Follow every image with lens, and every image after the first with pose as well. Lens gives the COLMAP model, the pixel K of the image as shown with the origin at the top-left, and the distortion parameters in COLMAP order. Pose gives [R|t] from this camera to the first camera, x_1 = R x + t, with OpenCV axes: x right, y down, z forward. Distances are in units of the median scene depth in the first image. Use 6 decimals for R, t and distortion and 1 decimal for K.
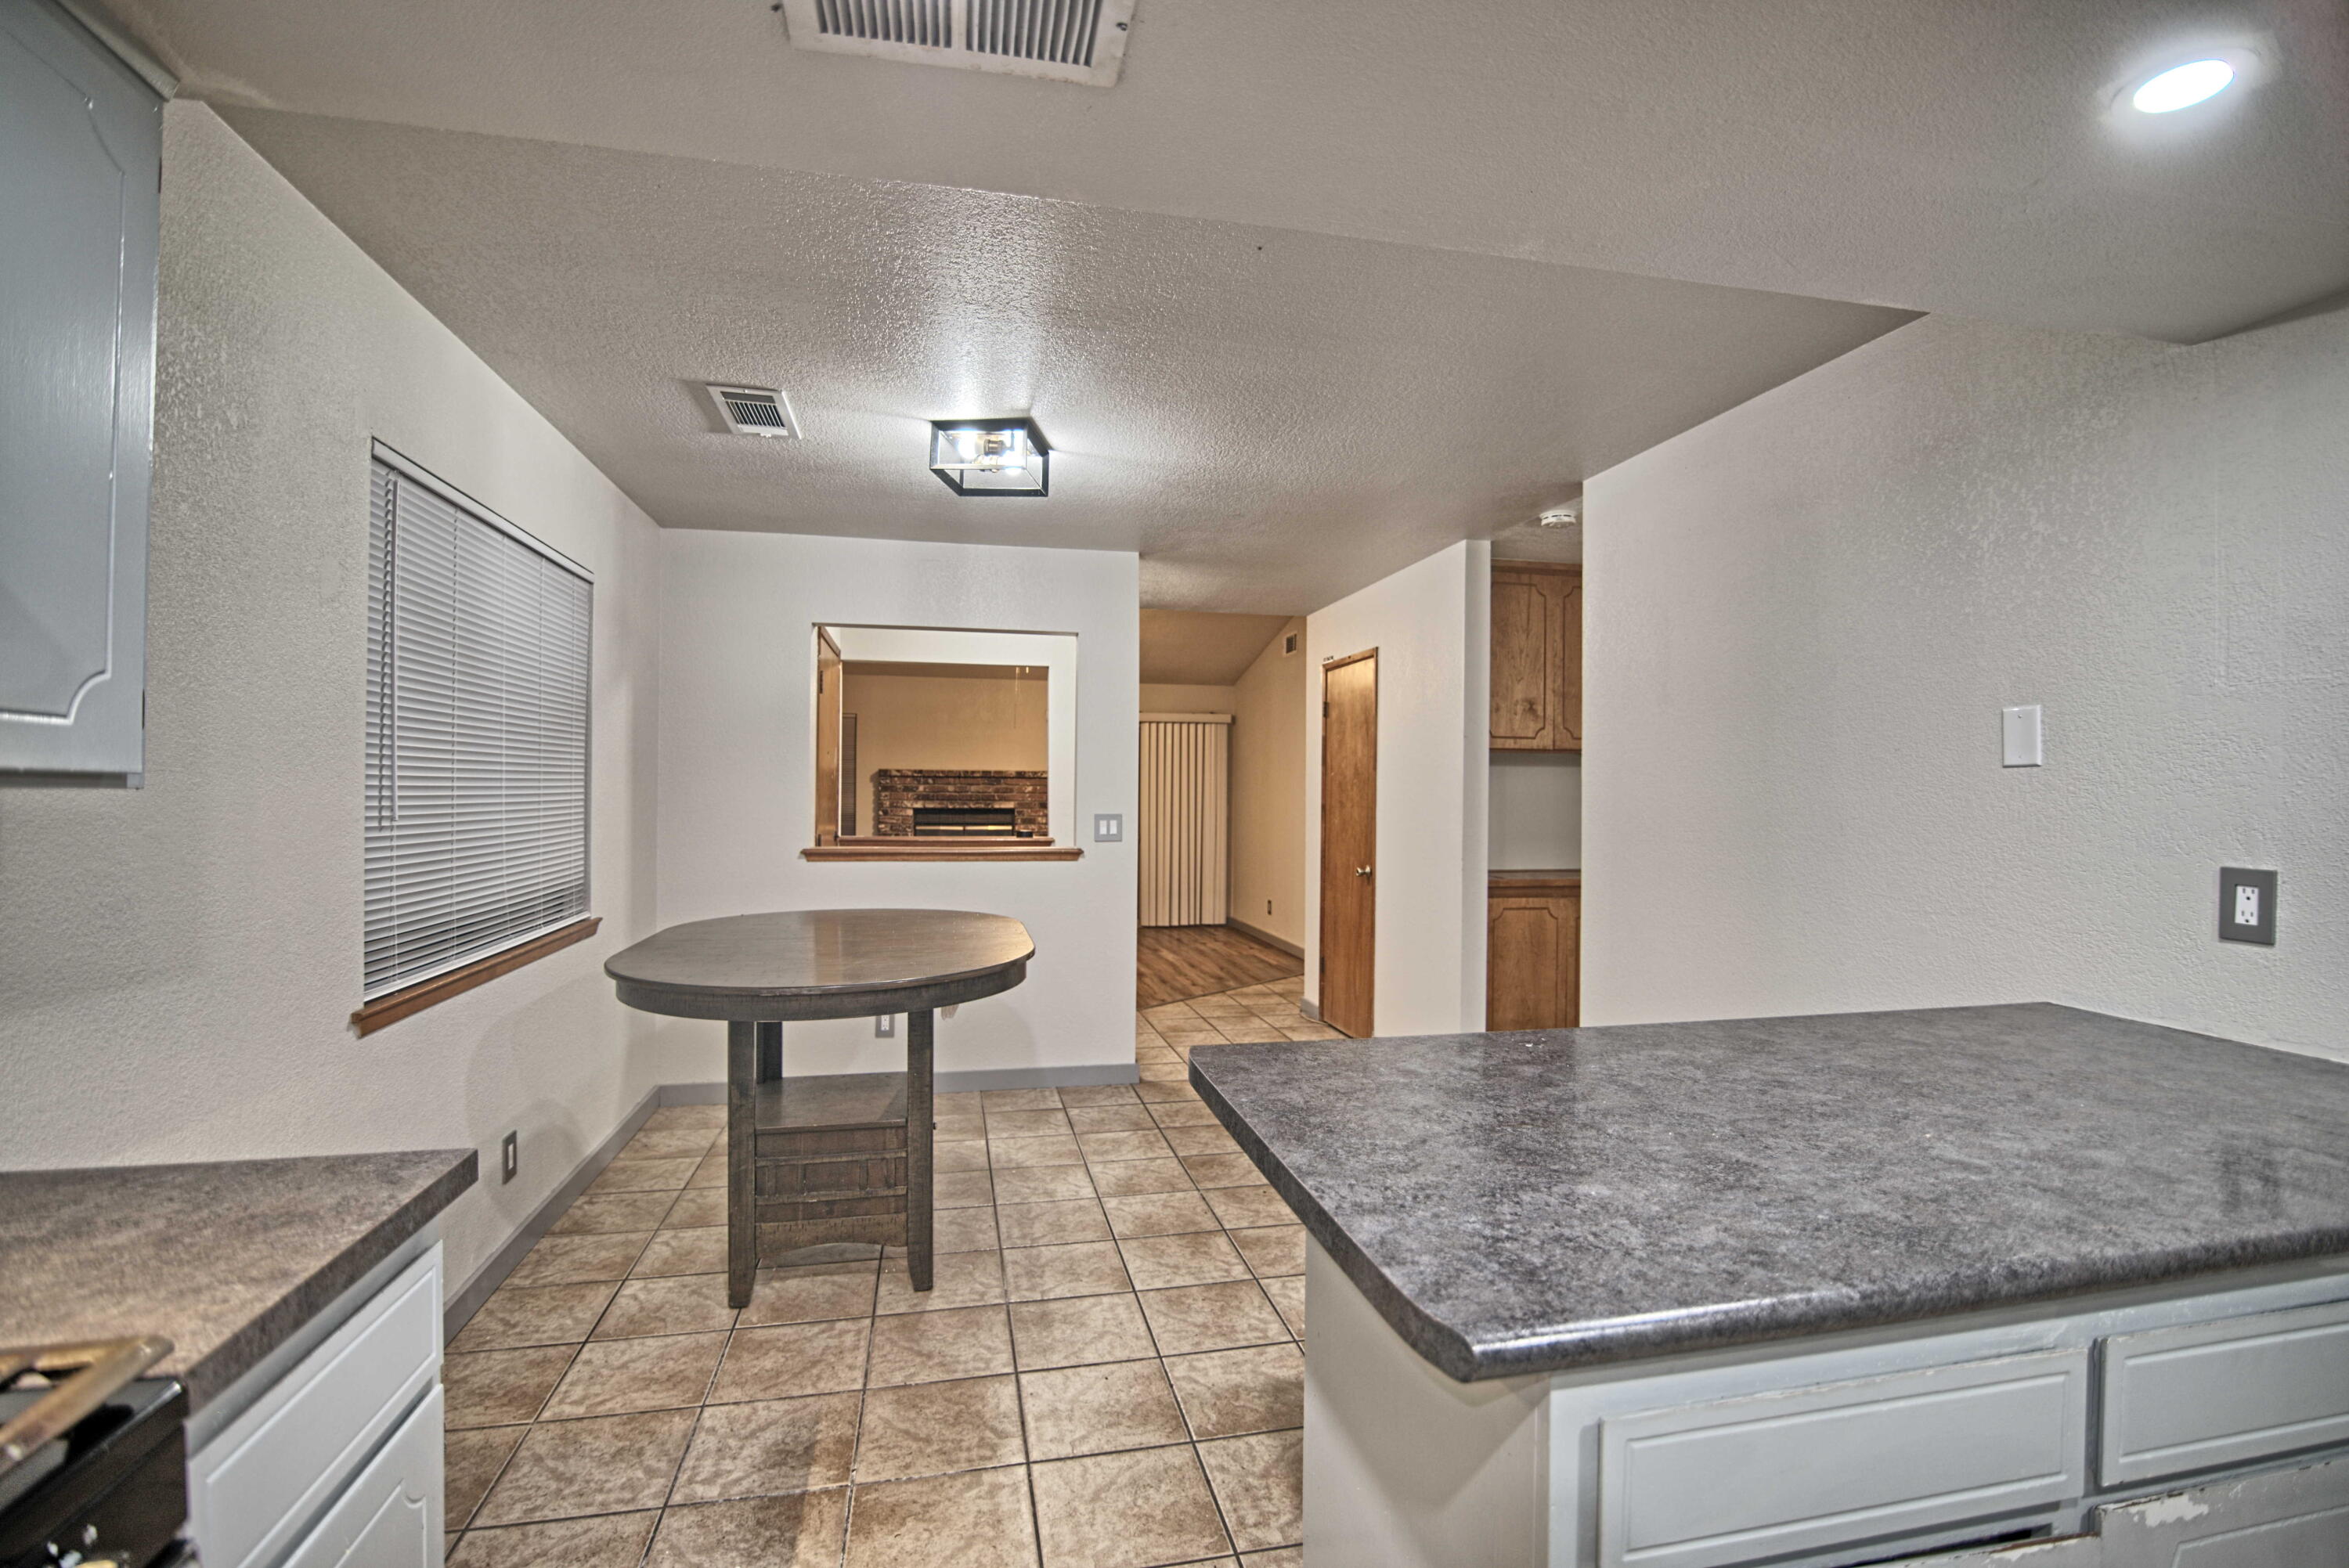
lens RADIAL K [[1071.3, 0, 1179.4], [0, 1071.3, 794.3], [0, 0, 1]] dist [-0.018830, 0.000690]
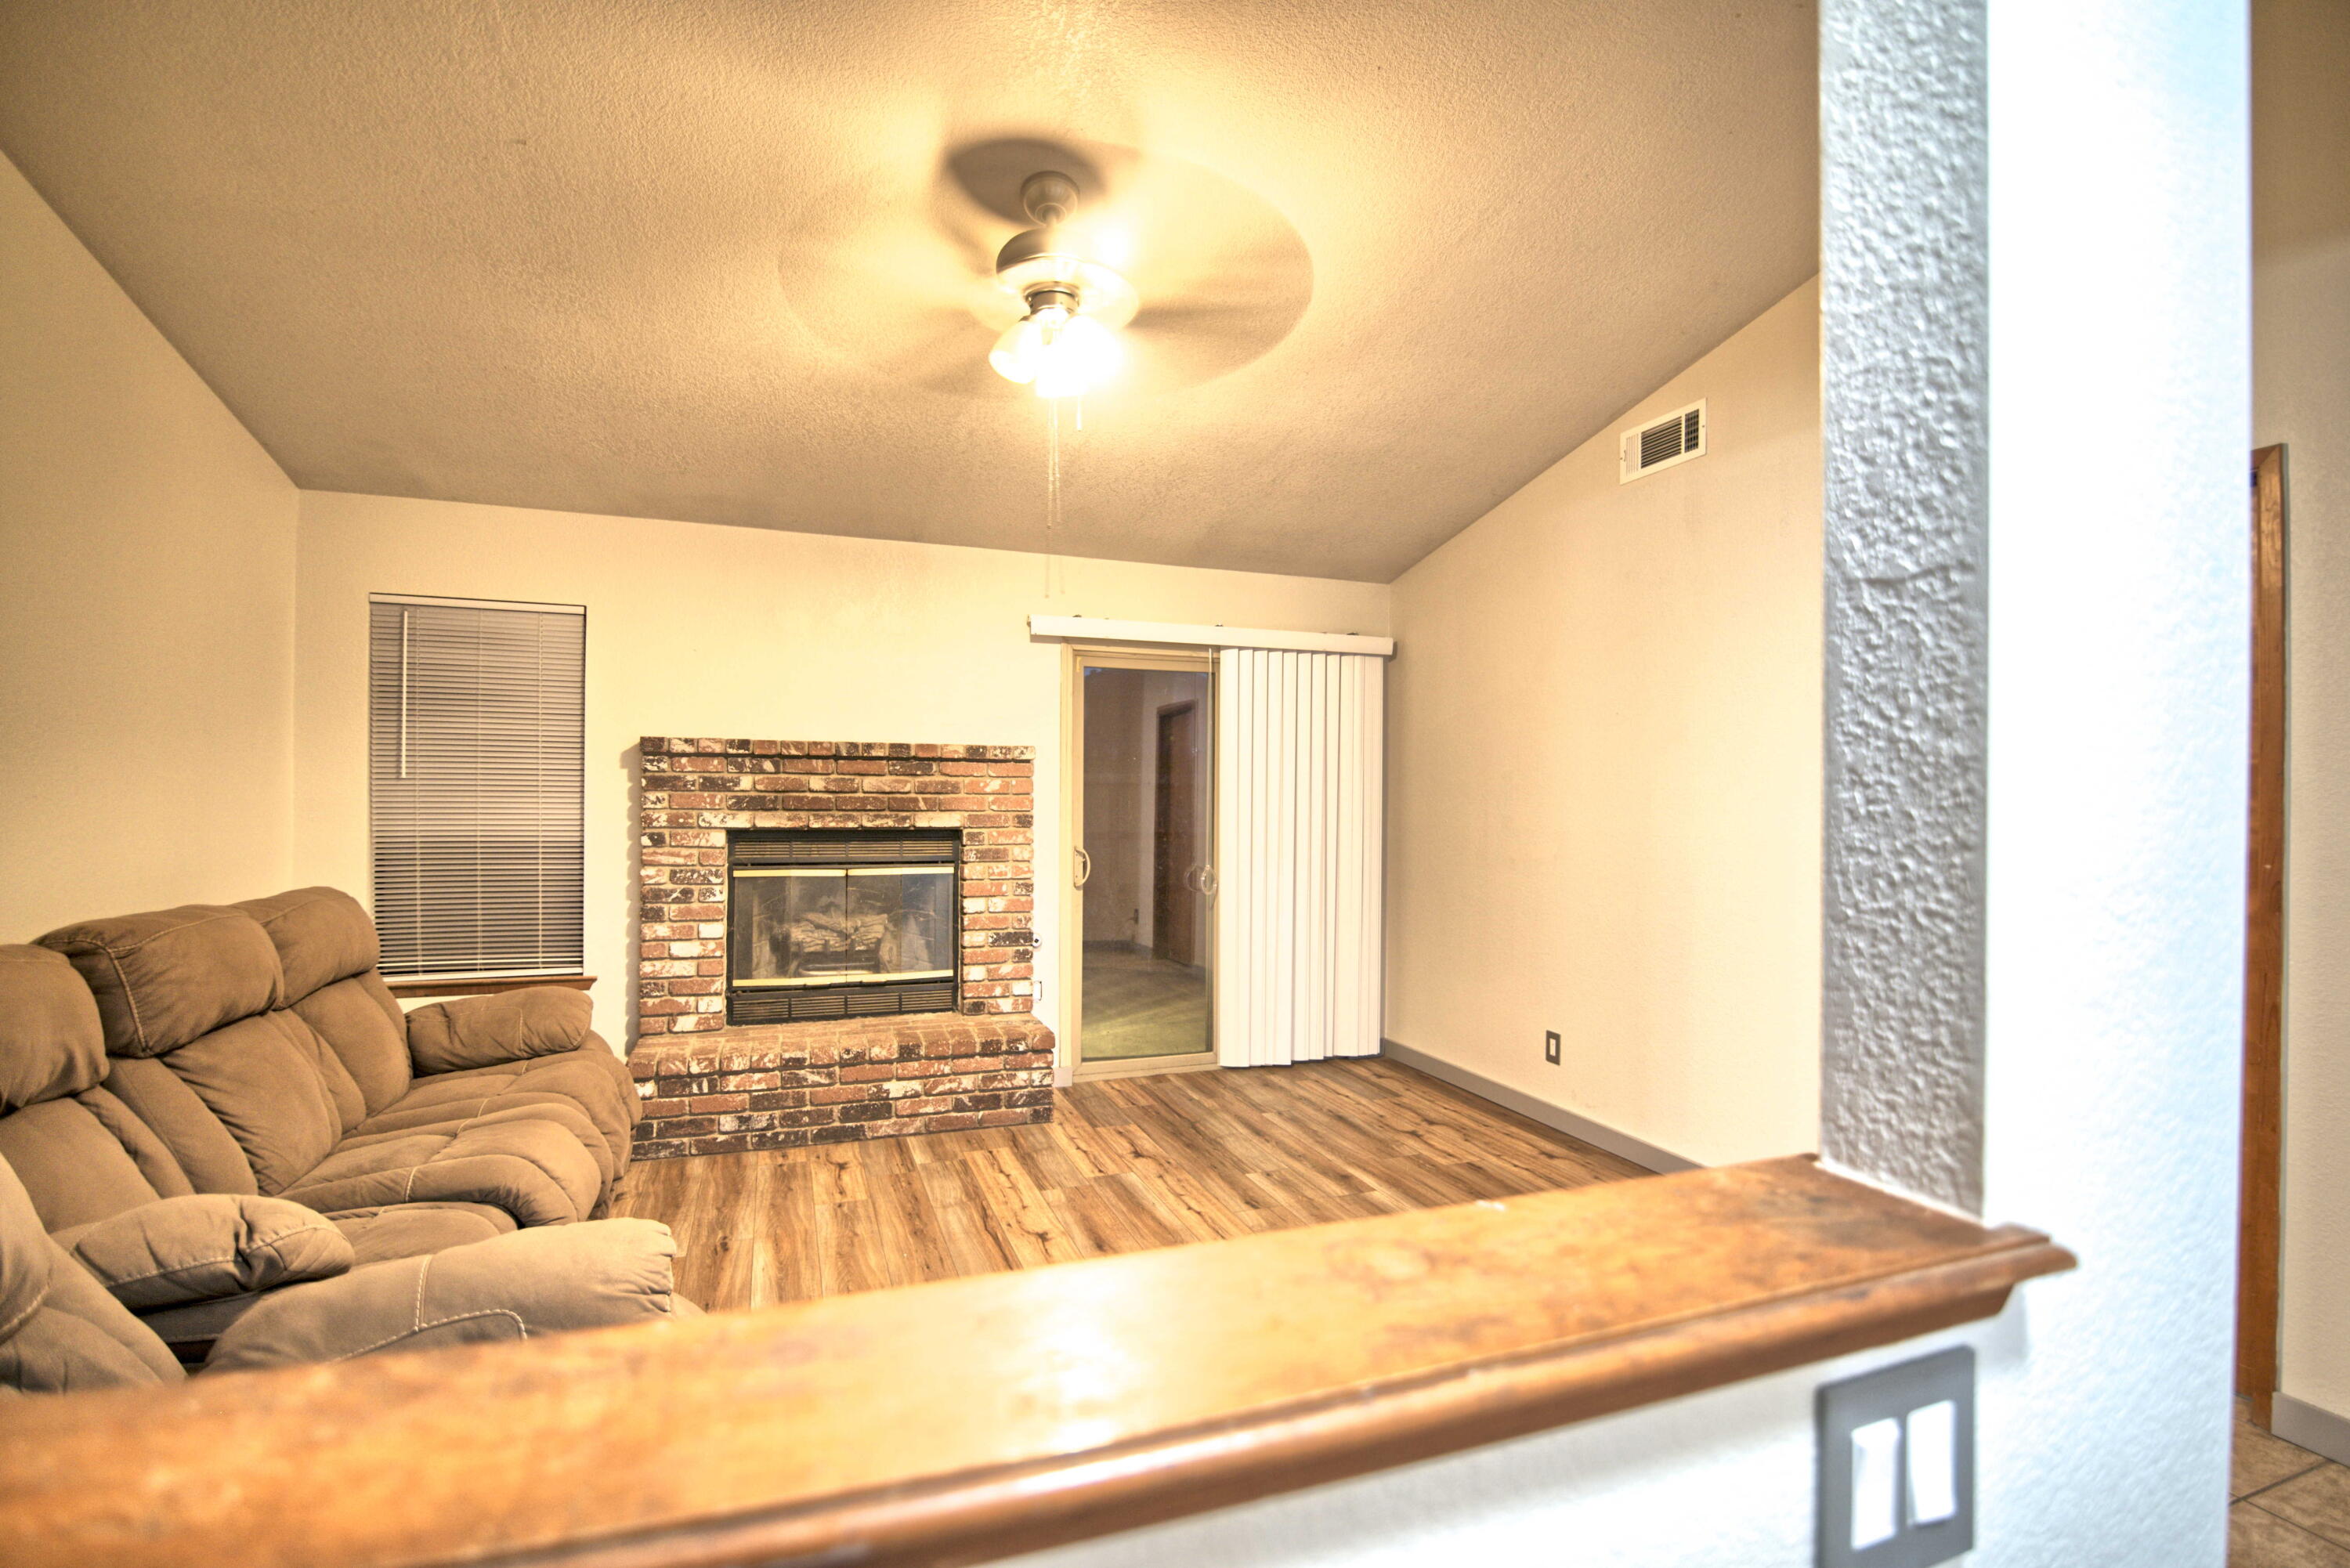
lens RADIAL K [[1071.8, 0, 1179.9], [0, 1071.8, 794.3], [0, 0, 1]] dist [-0.018830, 0.000690]
pose [[0.990272, 0.001197, 0.139140, -0.126340], [-0.001088, 0.999999, -0.000861, -0.000690], [-0.139141, 0.000701, 0.990272, 0.542342]]
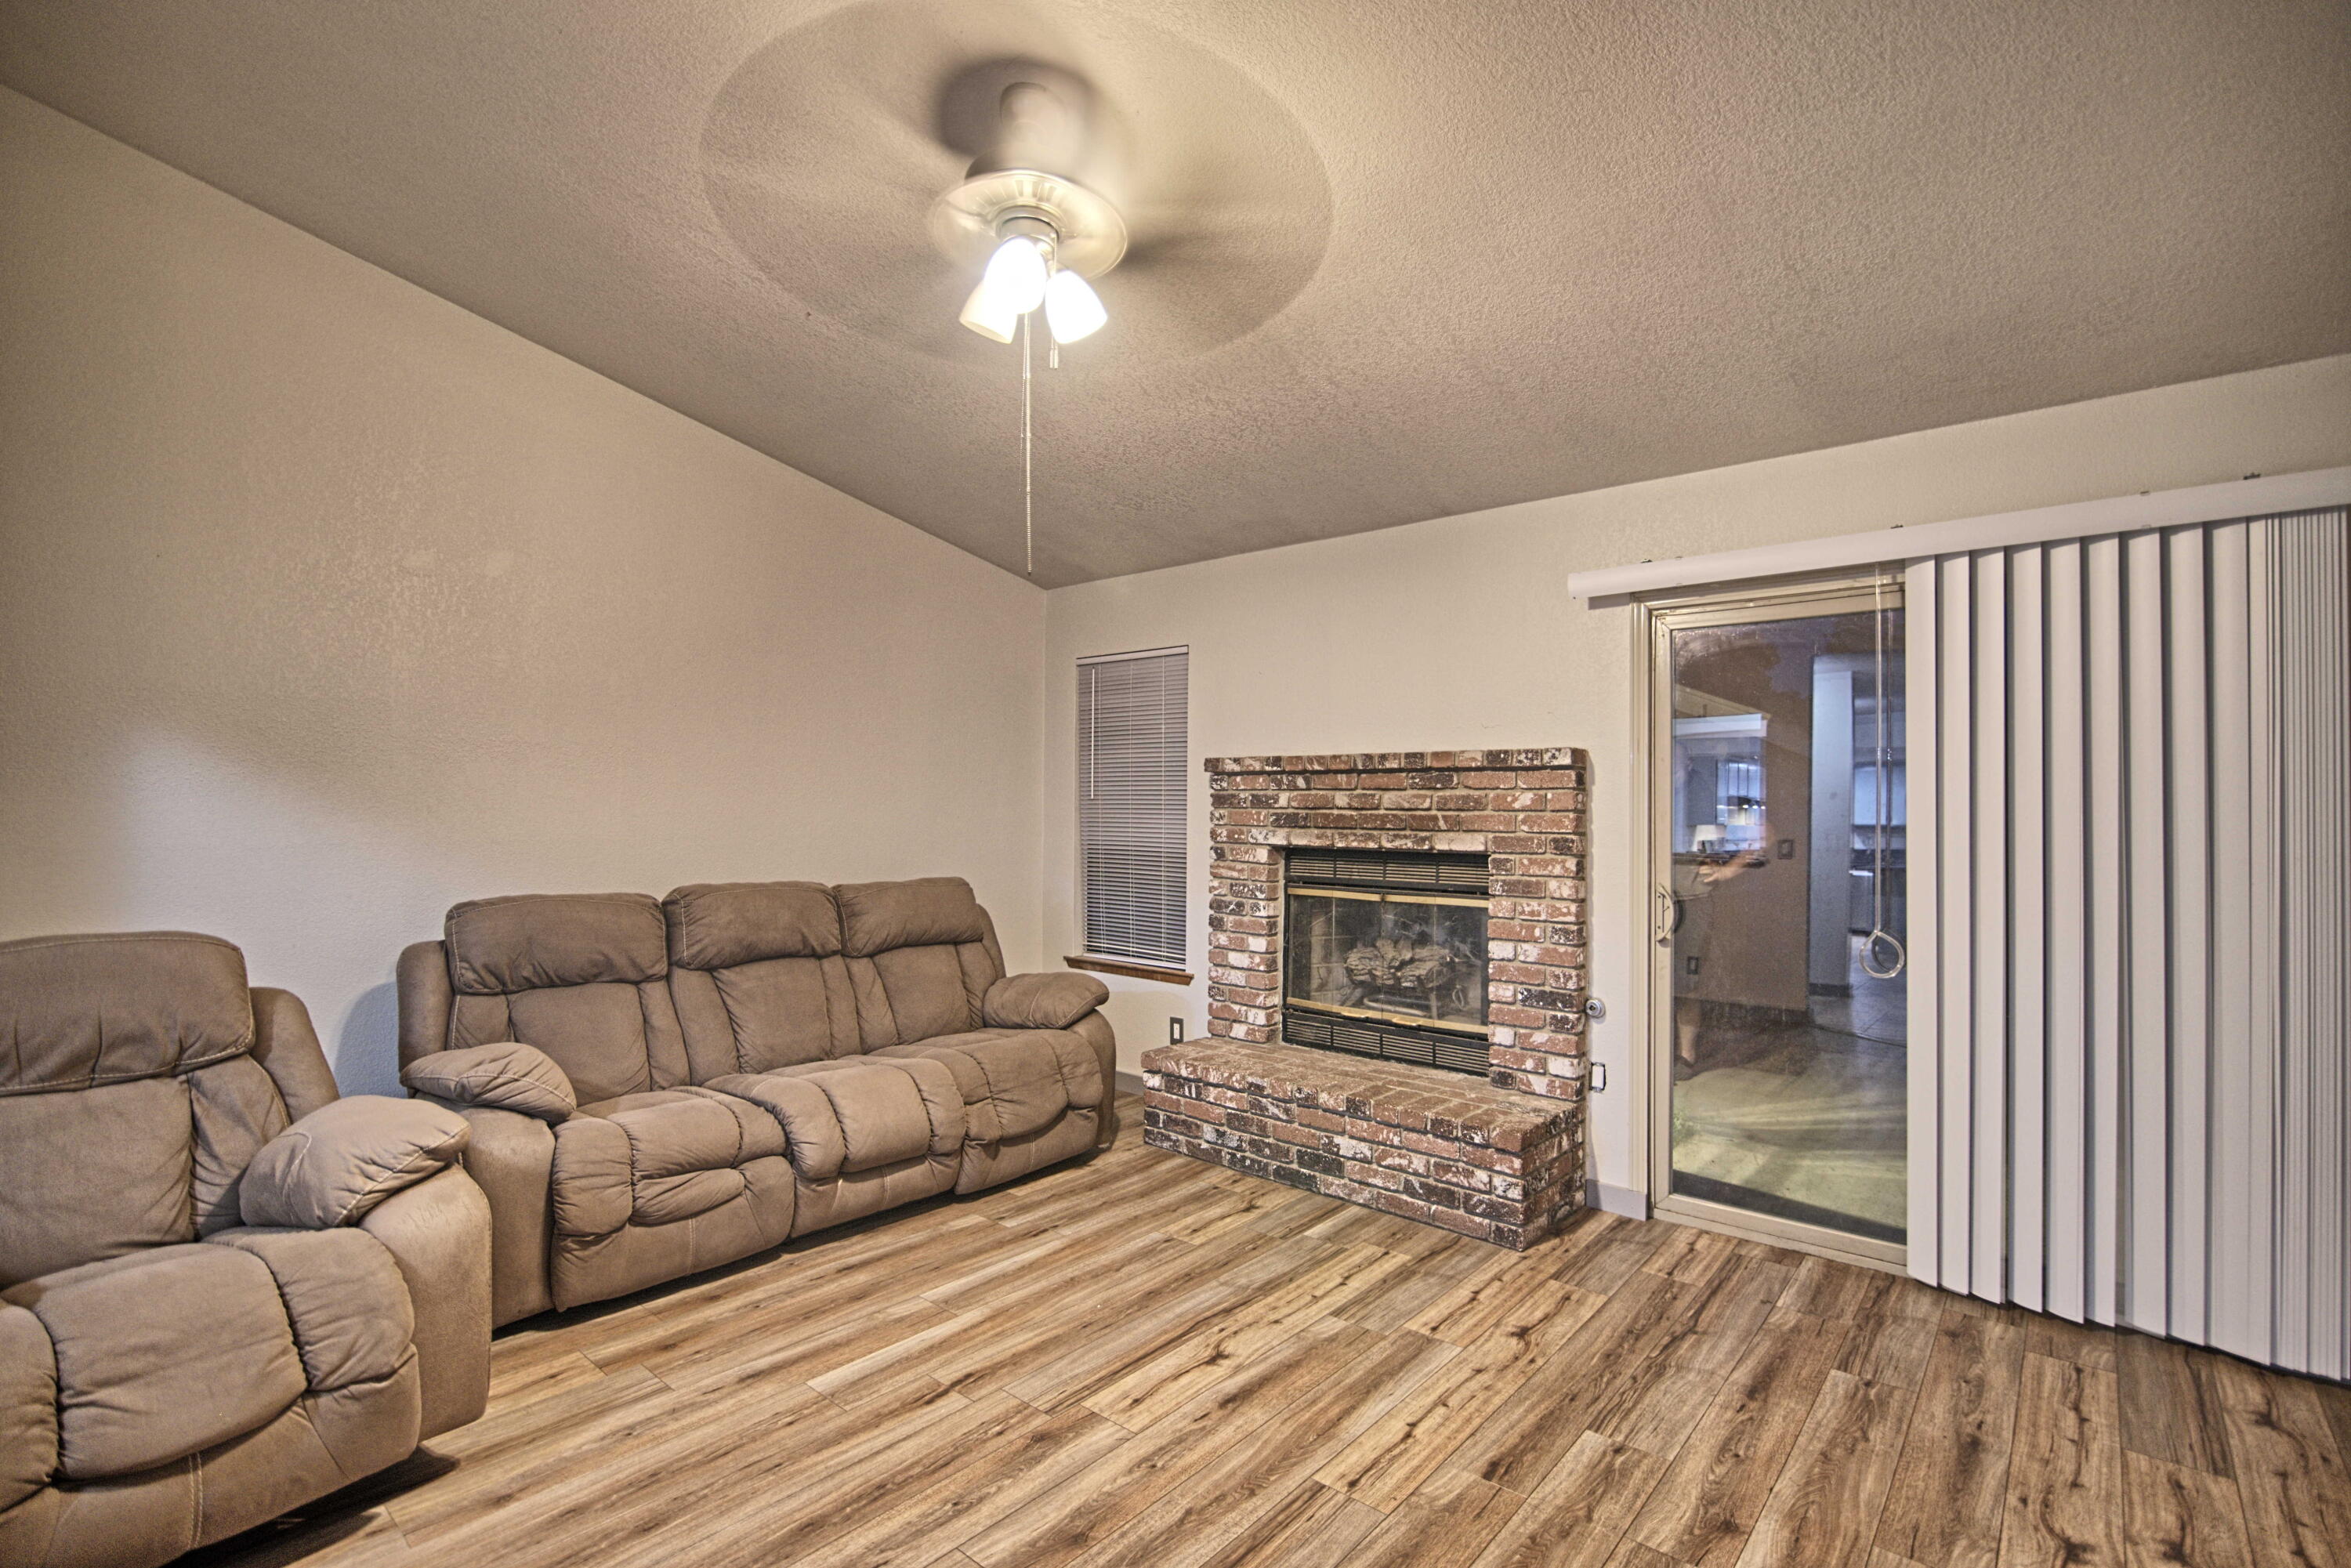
lens RADIAL K [[1072.3, 0, 1180.4], [0, 1072.3, 794.3], [0, 0, 1]] dist [-0.018830, 0.000690]
pose [[0.597821, -0.012652, -0.801530, 0.078521], [-0.003588, 0.999823, -0.018458, 0.000392], [0.801622, 0.013911, 0.597670, 0.700892]]
